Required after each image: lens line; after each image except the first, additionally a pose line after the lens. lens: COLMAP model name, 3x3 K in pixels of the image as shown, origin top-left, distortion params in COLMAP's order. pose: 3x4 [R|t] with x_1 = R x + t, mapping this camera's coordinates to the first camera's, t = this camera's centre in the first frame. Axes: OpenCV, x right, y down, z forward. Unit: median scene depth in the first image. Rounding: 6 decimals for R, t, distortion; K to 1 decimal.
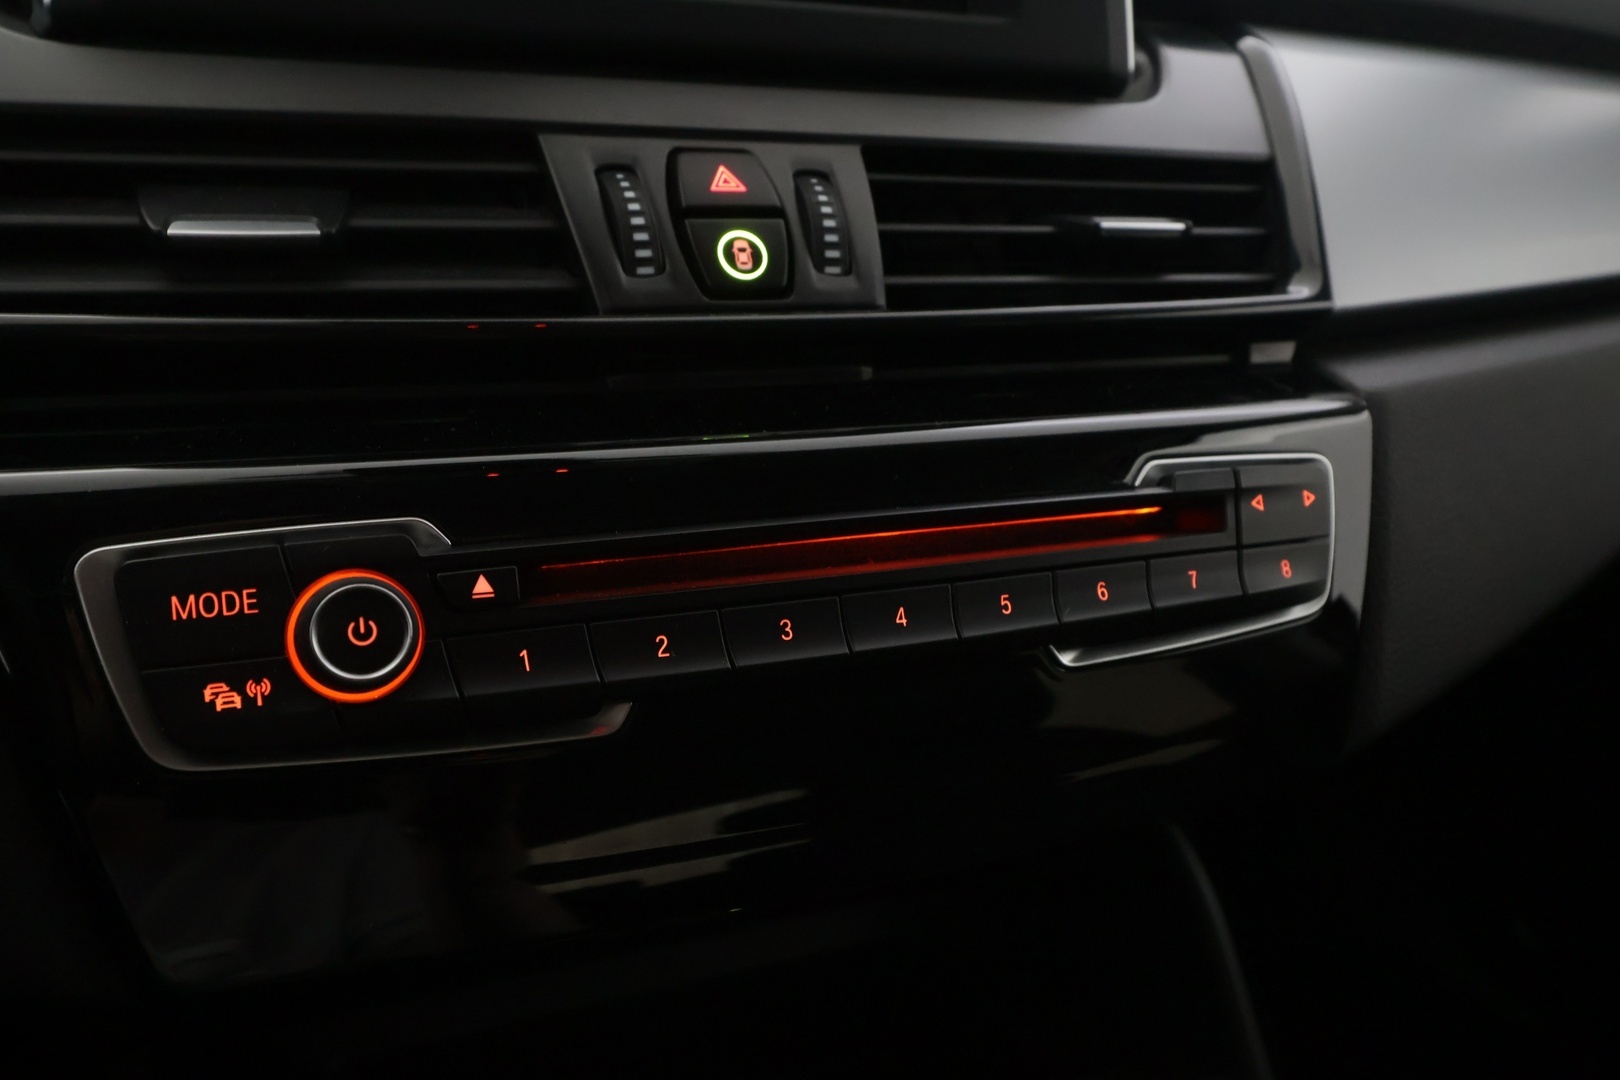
lens RADIAL K [[1281.4, 0, 805.7], [0, 1281.4, 542.5], [0, 0, 1]] dist [0.005451, 0.004597]
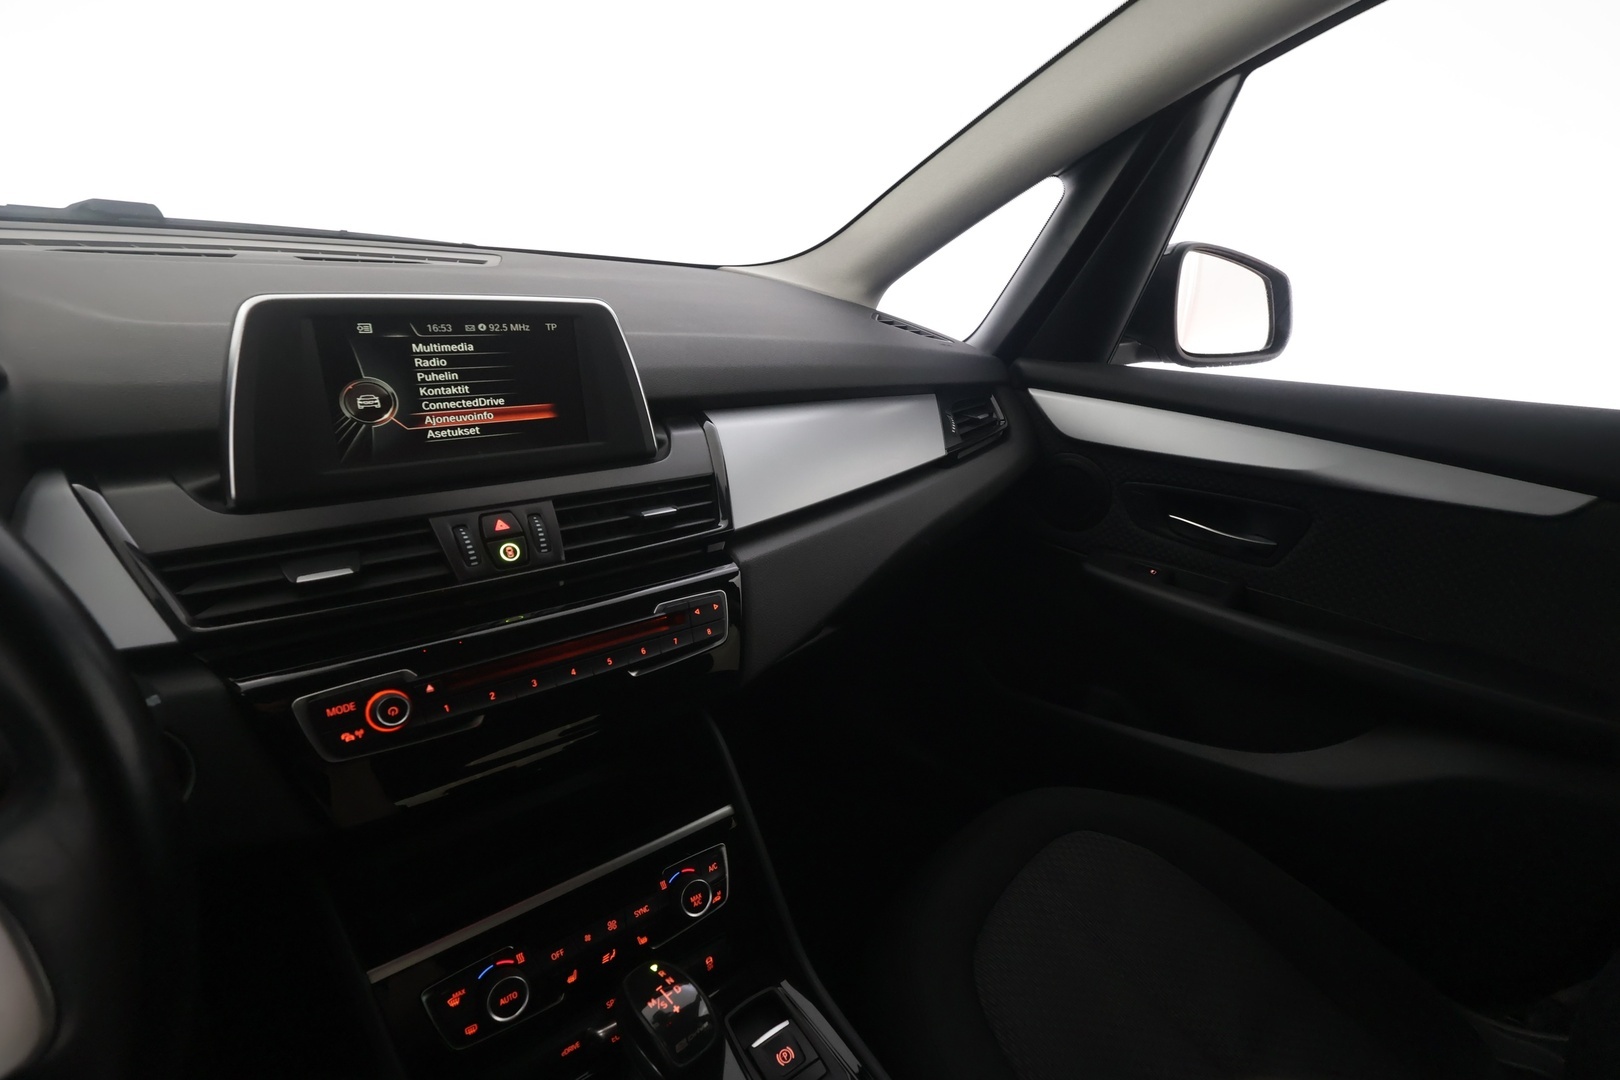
lens RADIAL K [[752.6, 0, 812.3], [0, 752.6, 544.3], [0, 0, 1]] dist [0.002872, 0.001081]
pose [[0.960384, -0.113418, 0.254555, 0.177506], [0.115110, 0.993318, 0.008291, -0.176605], [-0.253794, 0.021339, 0.967023, -0.833156]]
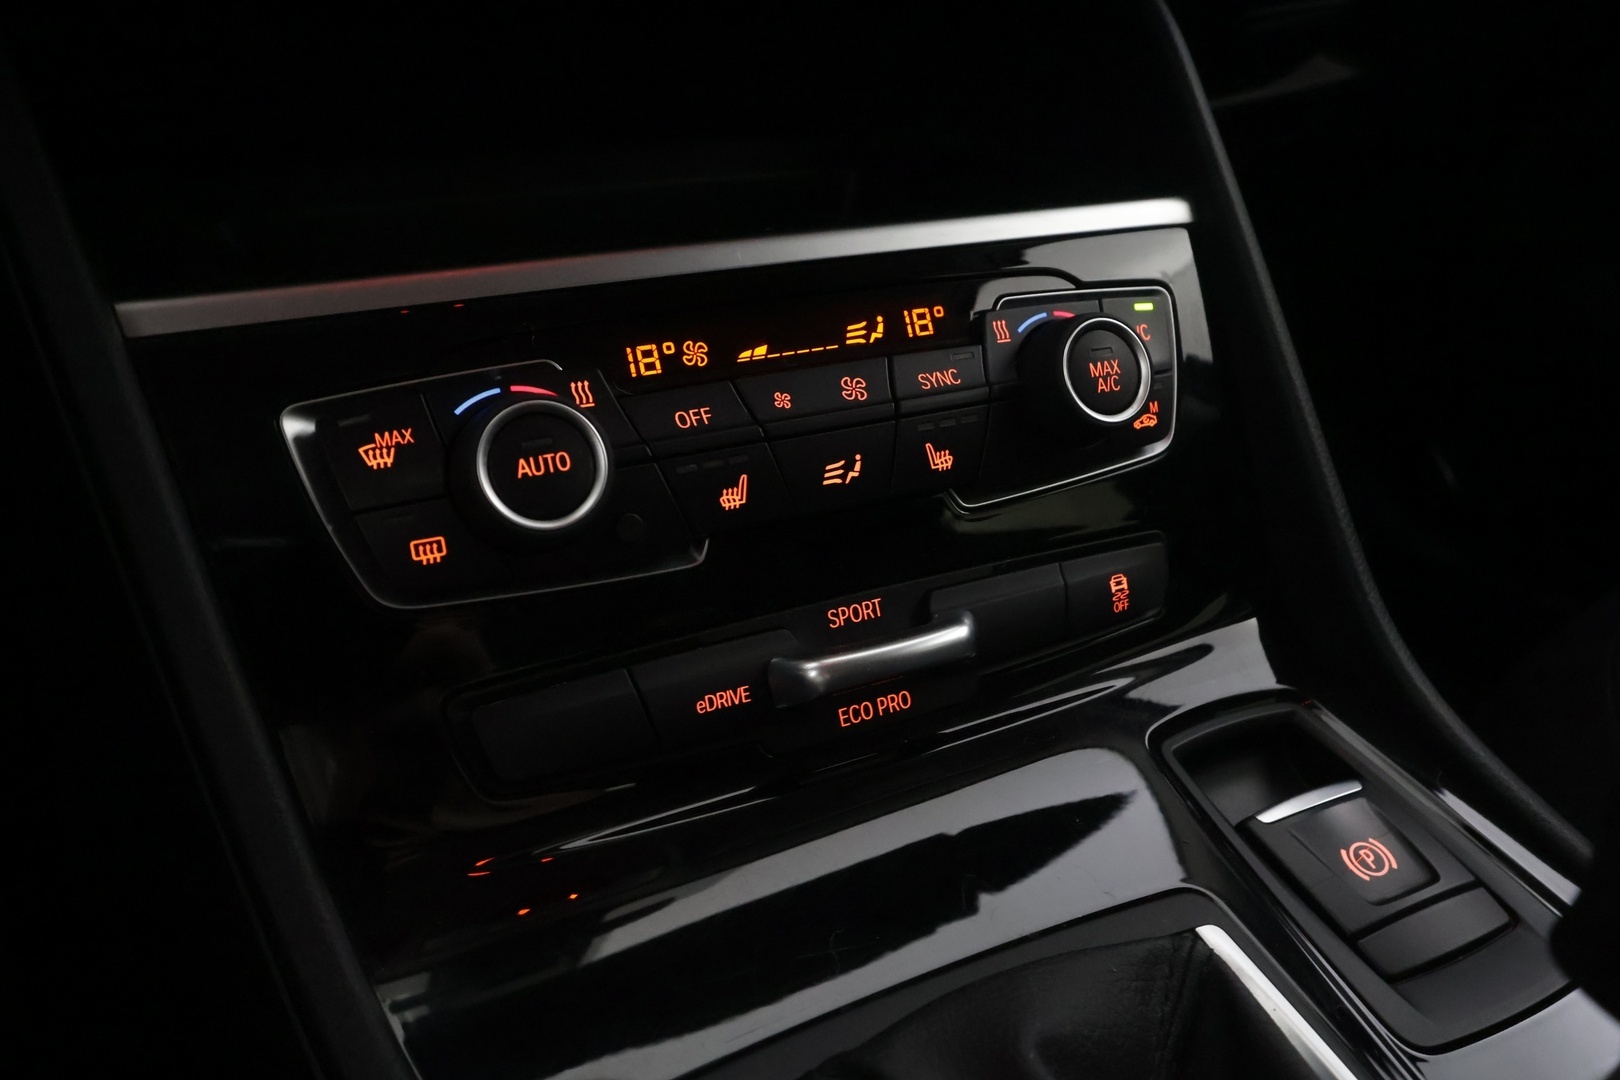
lens RADIAL K [[1281.4, 0, 806.3], [0, 1281.4, 553.7], [0, 0, 1]] dist [0.005451, 0.004597]
pose [[0.996432, -0.069123, 0.048420, -0.019773], [0.062585, 0.990116, 0.125513, 0.689103], [-0.056618, -0.122035, 0.990910, 0.066455]]
